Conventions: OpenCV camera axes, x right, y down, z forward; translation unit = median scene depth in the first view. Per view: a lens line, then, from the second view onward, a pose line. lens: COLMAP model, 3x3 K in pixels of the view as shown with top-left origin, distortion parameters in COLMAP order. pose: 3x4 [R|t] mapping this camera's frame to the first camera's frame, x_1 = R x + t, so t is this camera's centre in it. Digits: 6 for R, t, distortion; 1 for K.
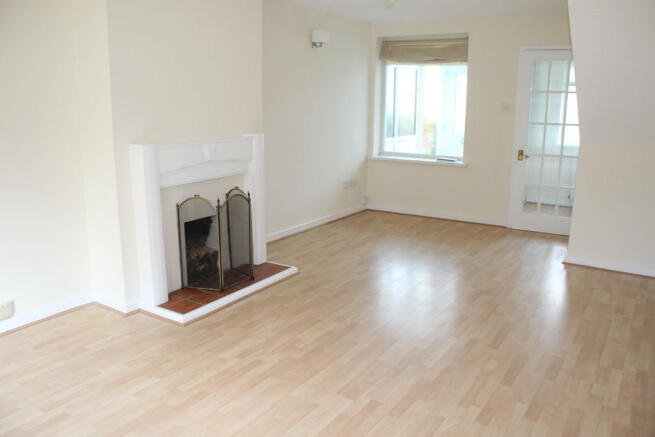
lens RADIAL K [[544.8, 0, 330.1], [0, 544.8, 220.6], [0, 0, 1]] dist [-0.096068, 0.015759]
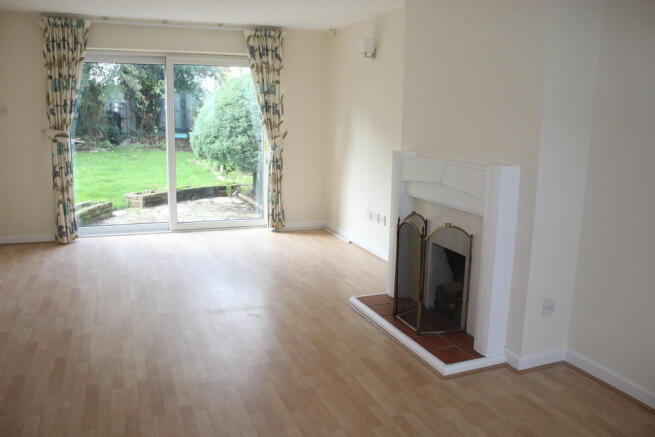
lens RADIAL K [[544.8, 0, 331.0], [0, 544.8, 216.5], [0, 0, 1]] dist [-0.096068, 0.015759]
pose [[-0.587066, 0.123981, -0.799989, 0.669075], [-0.209693, 0.931187, 0.298195, -0.323791], [0.781909, 0.342812, -0.520670, 1.519964]]
